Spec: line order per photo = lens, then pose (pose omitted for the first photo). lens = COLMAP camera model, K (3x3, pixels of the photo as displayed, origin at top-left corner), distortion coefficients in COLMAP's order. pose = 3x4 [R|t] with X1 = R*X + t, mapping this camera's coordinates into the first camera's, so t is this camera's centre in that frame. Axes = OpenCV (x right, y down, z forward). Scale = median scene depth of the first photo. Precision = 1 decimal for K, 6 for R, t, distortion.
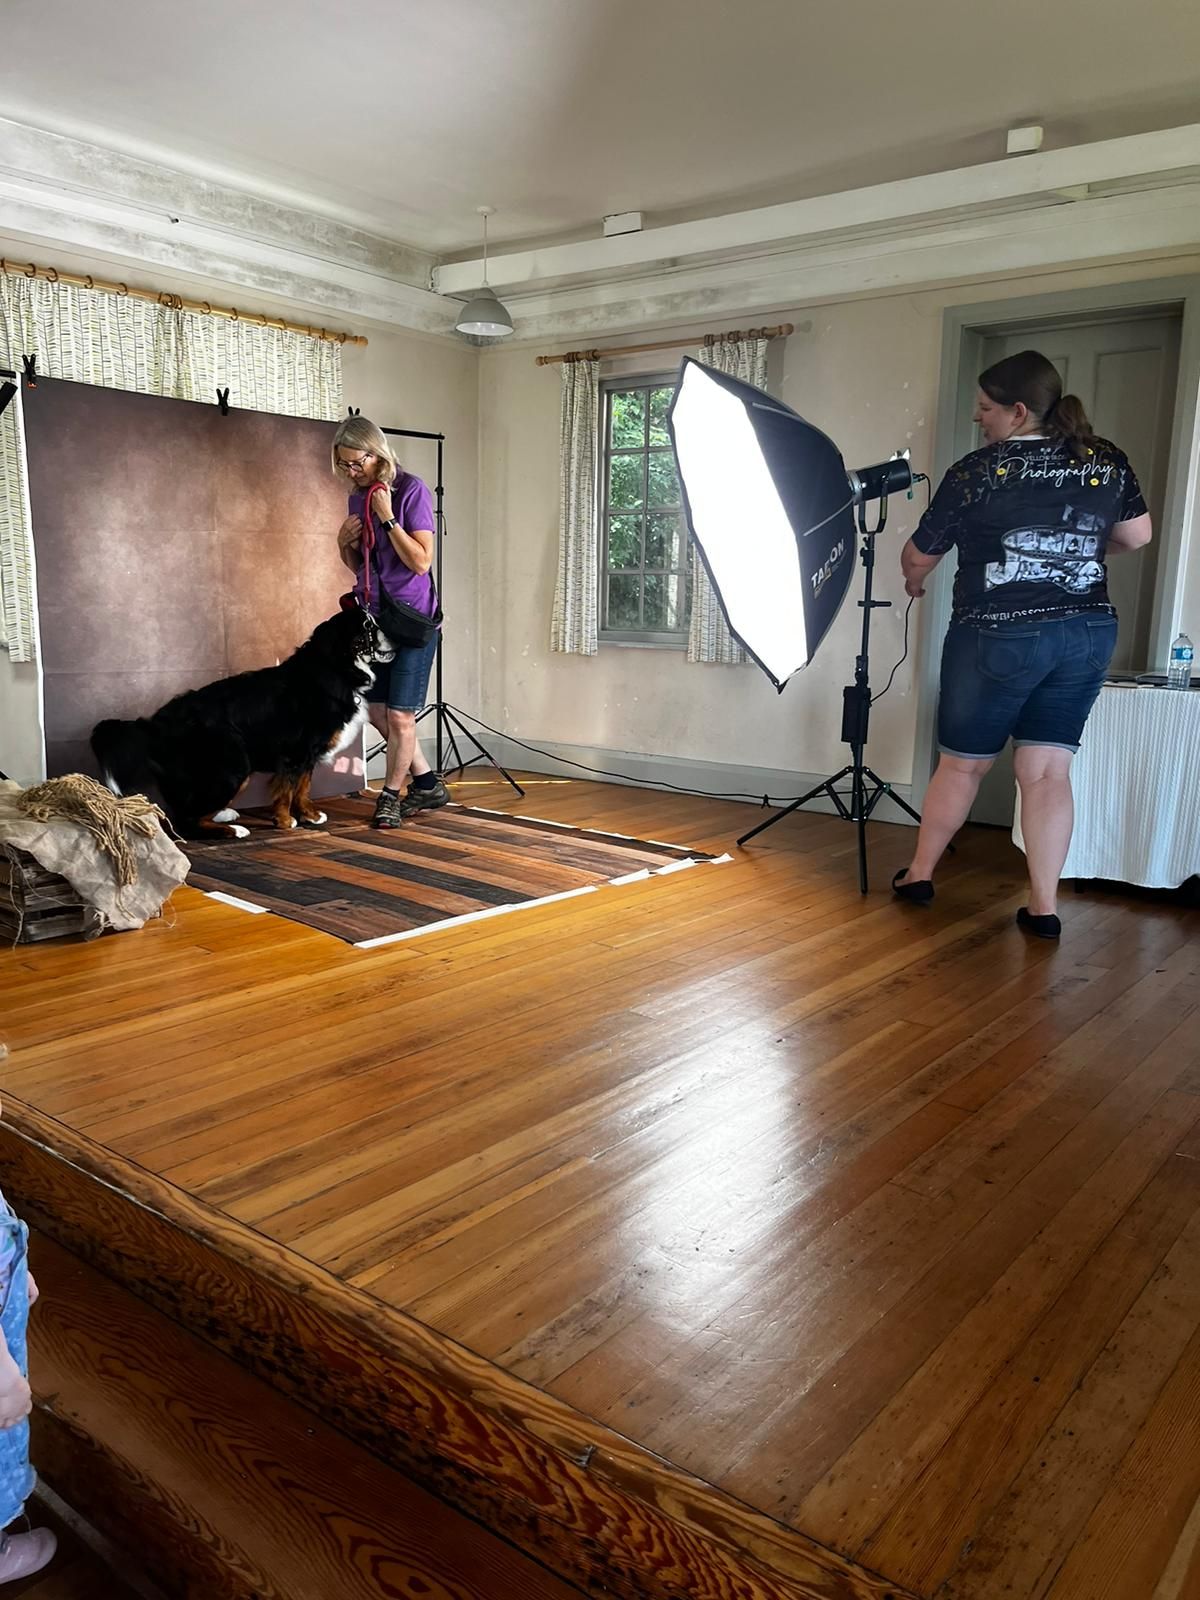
lens RADIAL K [[1224.6, 0, 607.3], [0, 1224.6, 829.8], [0, 0, 1]] dist [0.049377, -0.071921]
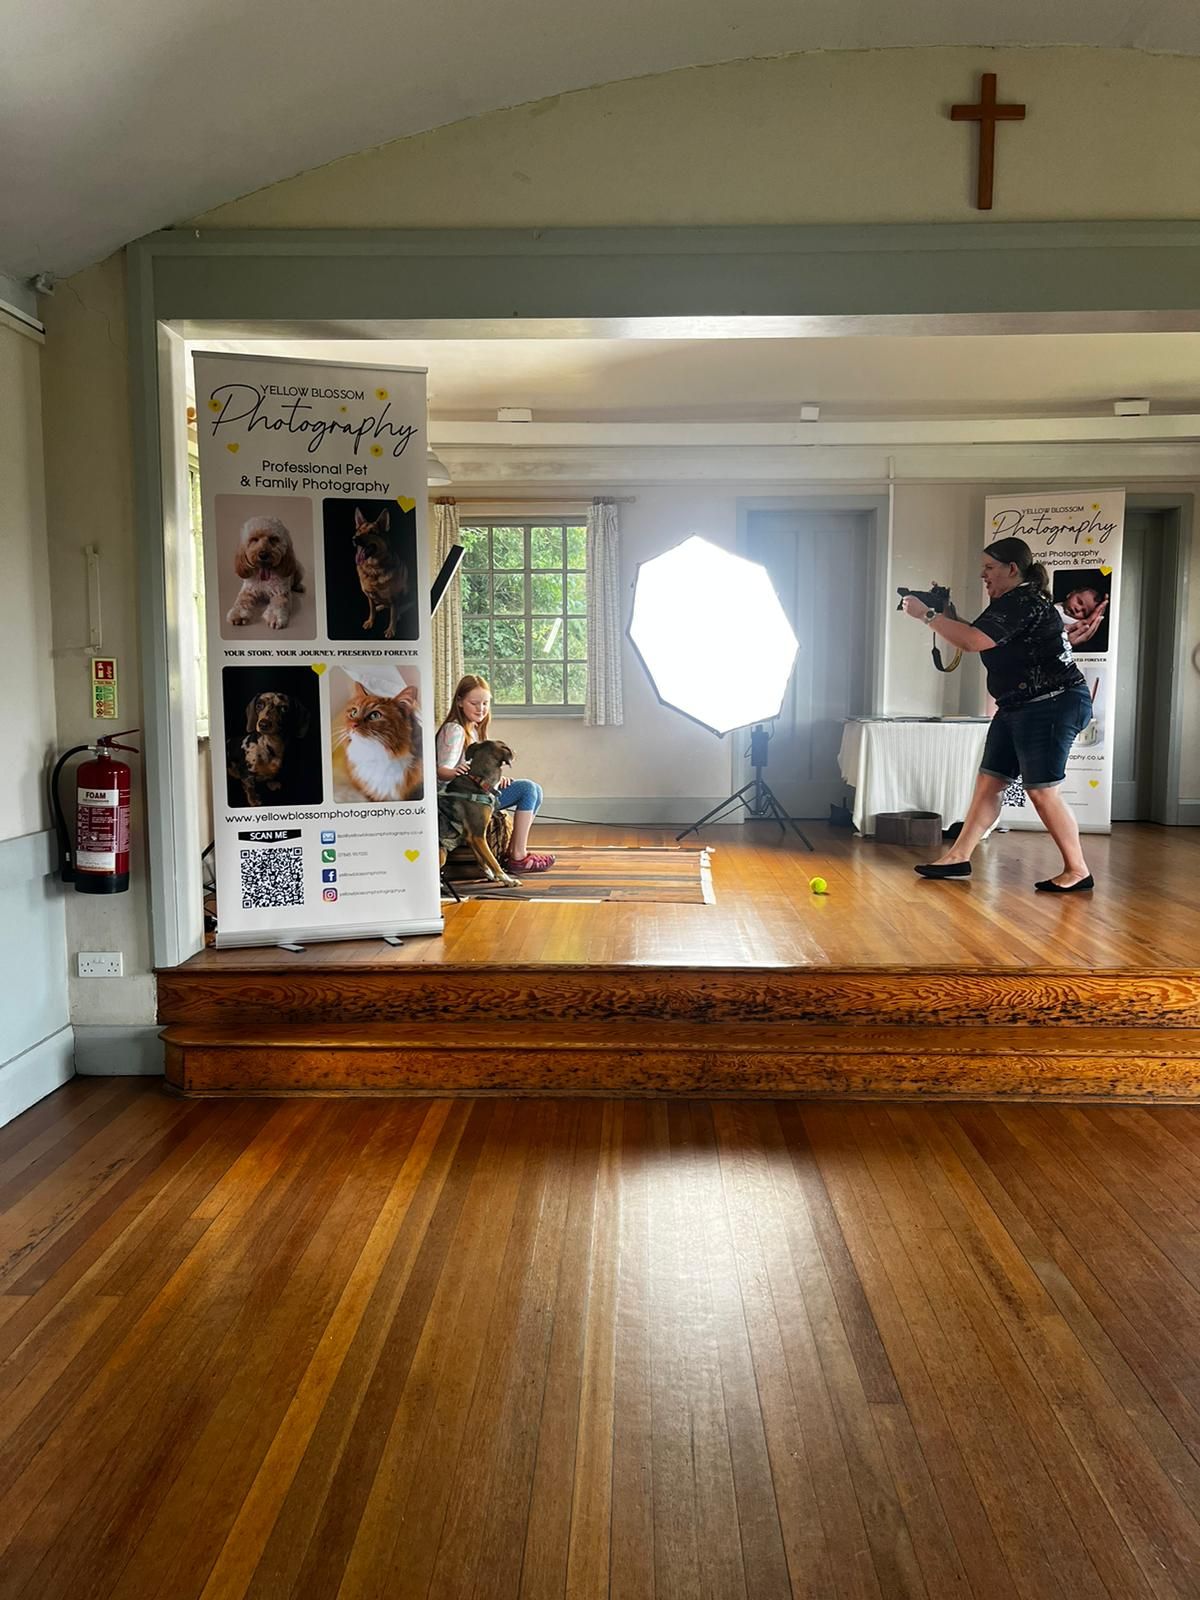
lens RADIAL K [[1224.6, 0, 614.8], [0, 1224.6, 816.6], [0, 0, 1]] dist [0.049377, -0.071921]
pose [[0.785685, -0.096104, 0.611117, -1.000904], [0.137351, 0.990303, -0.020851, 0.000794], [-0.603187, 0.100320, 0.791266, -0.149229]]
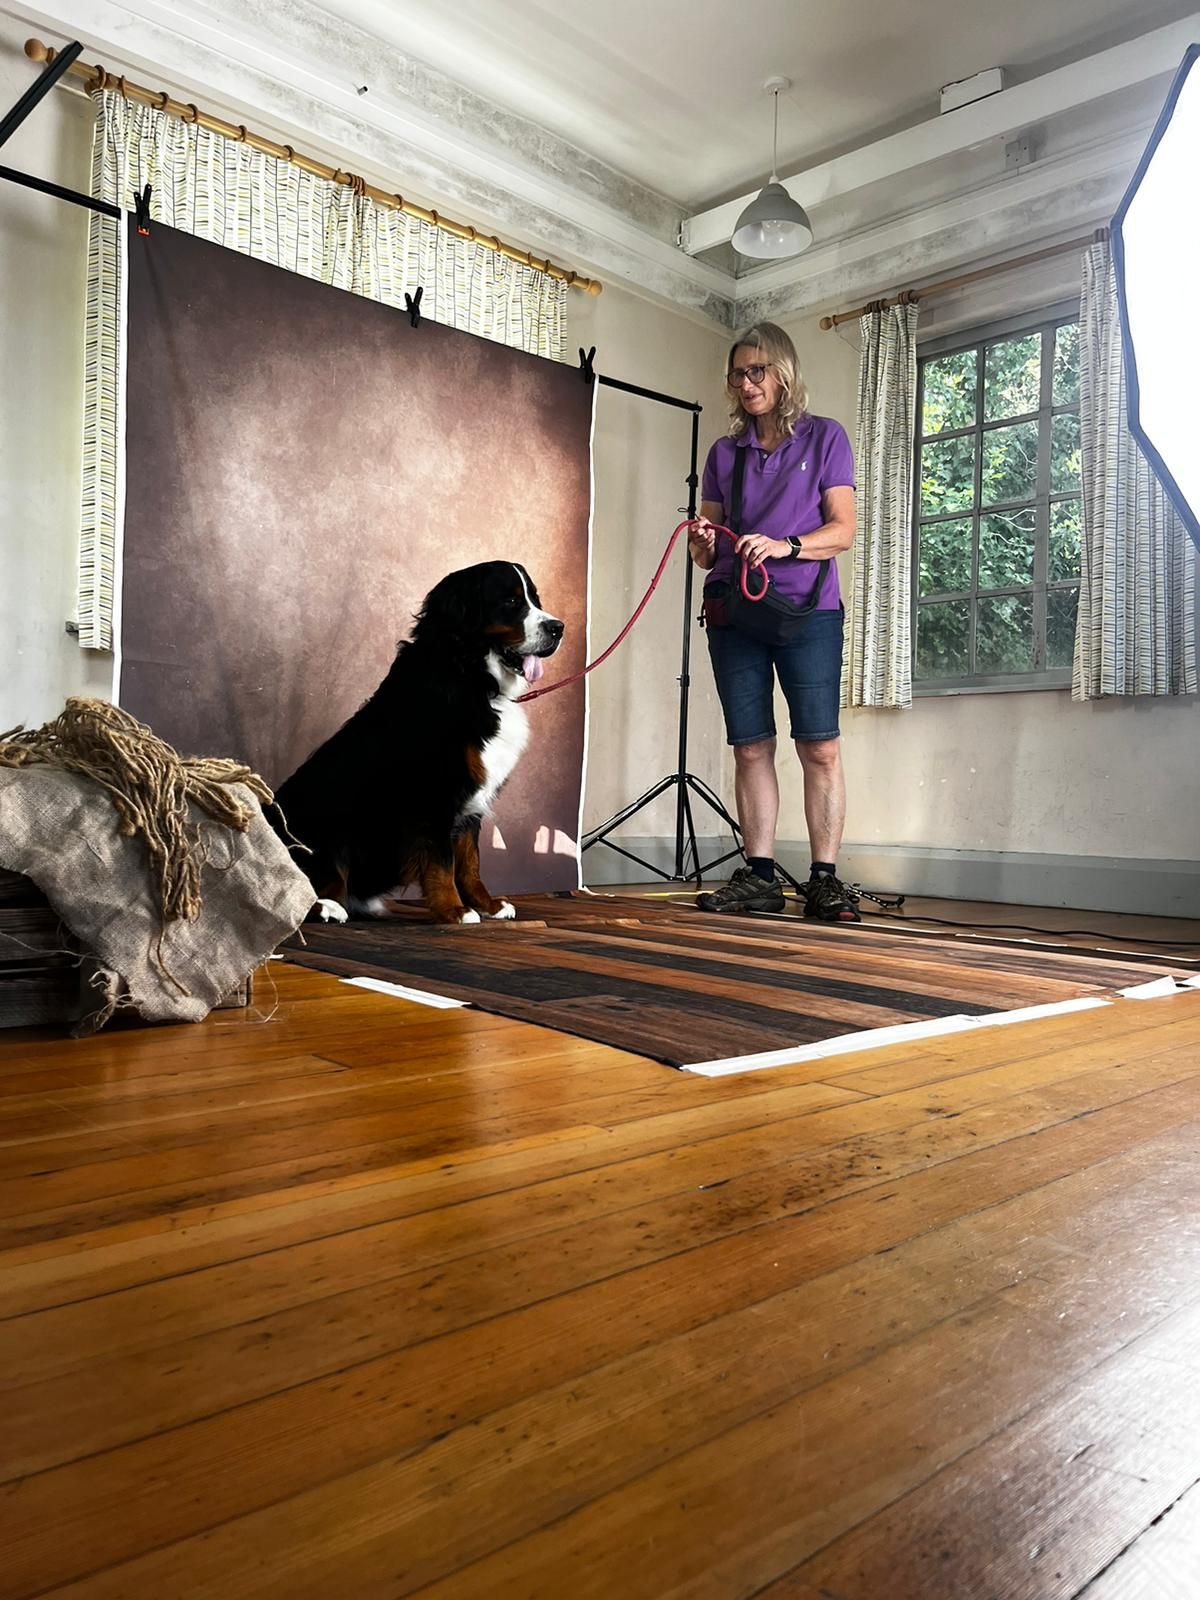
lens RADIAL K [[1224.6, 0, 575.9], [0, 1224.6, 807.1], [0, 0, 1]] dist [0.049377, -0.071921]
pose [[0.990769, 0.004320, -0.135494, -0.145852], [-0.029934, 0.981792, -0.187585, 0.067334], [0.132217, 0.189909, 0.972858, 0.453715]]
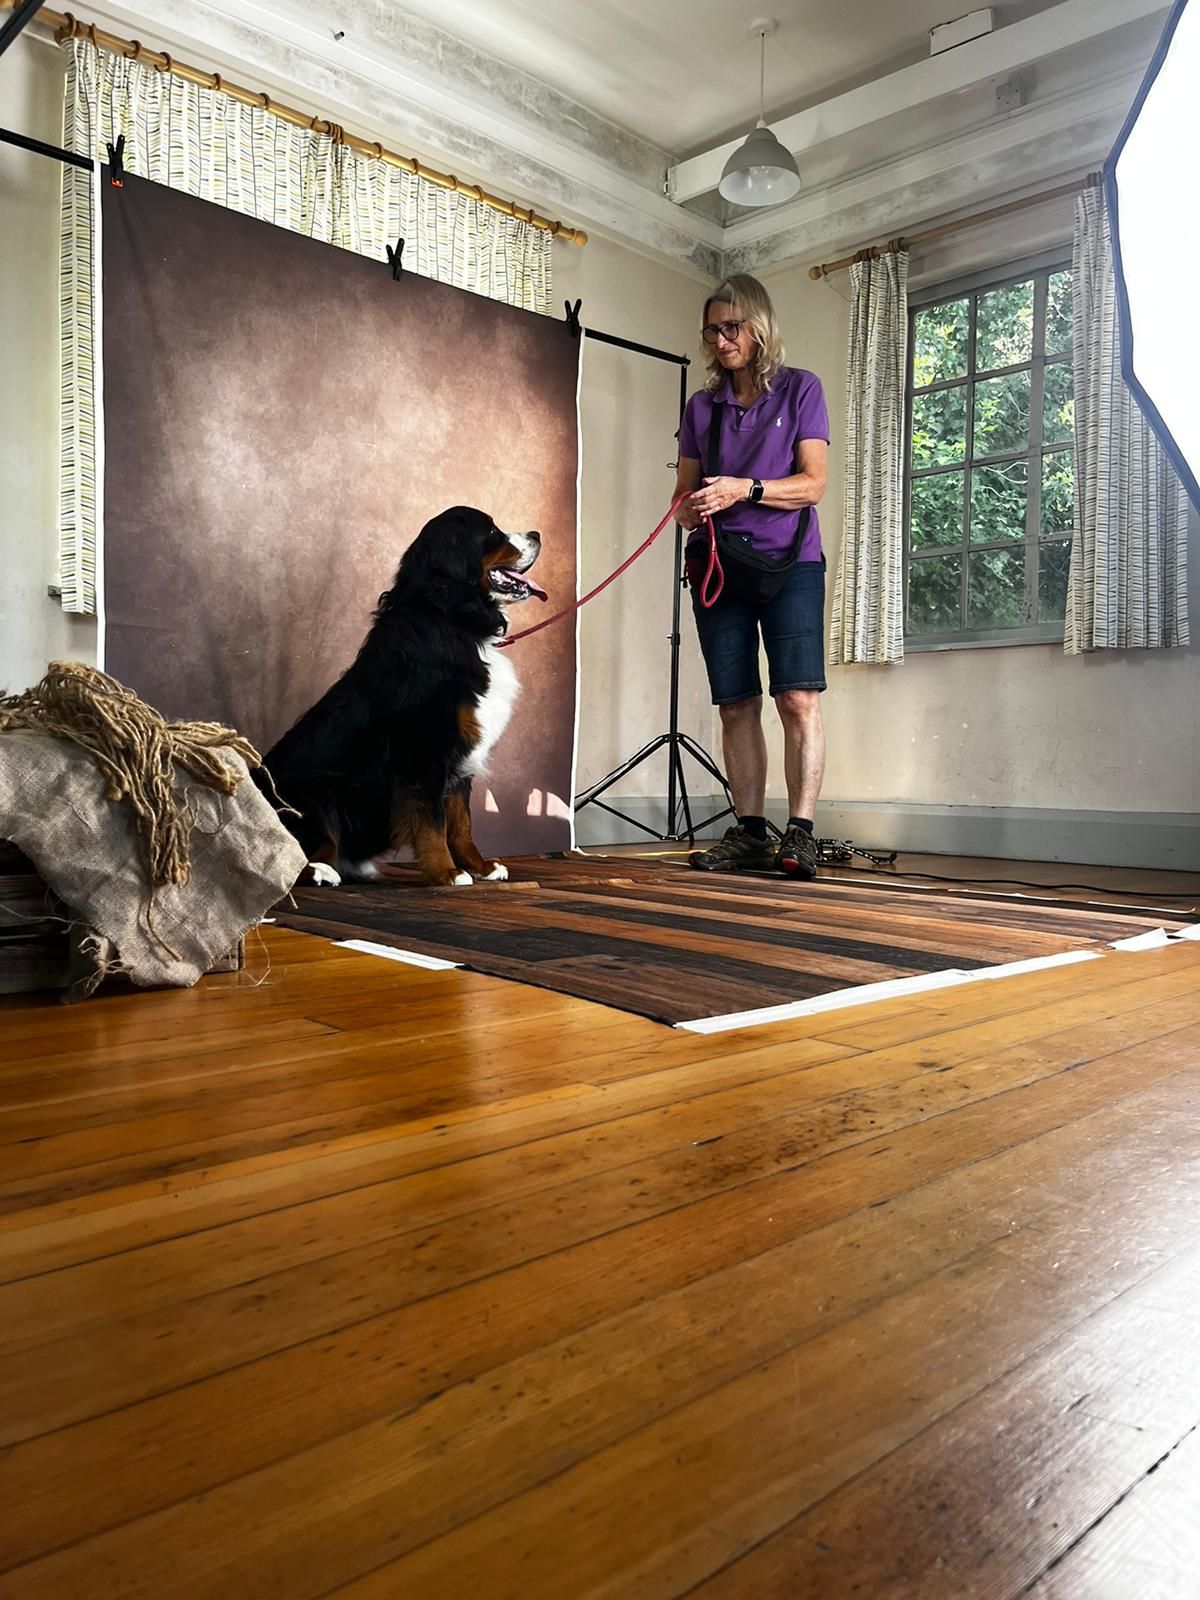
lens RADIAL K [[1224.6, 0, 576.3], [0, 1224.6, 810.6], [0, 0, 1]] dist [0.049377, -0.071921]
pose [[0.991606, -0.003745, -0.129245, -0.145600], [-0.016357, 0.987917, -0.154121, 0.067515], [0.128261, 0.154942, 0.979562, 0.456451]]
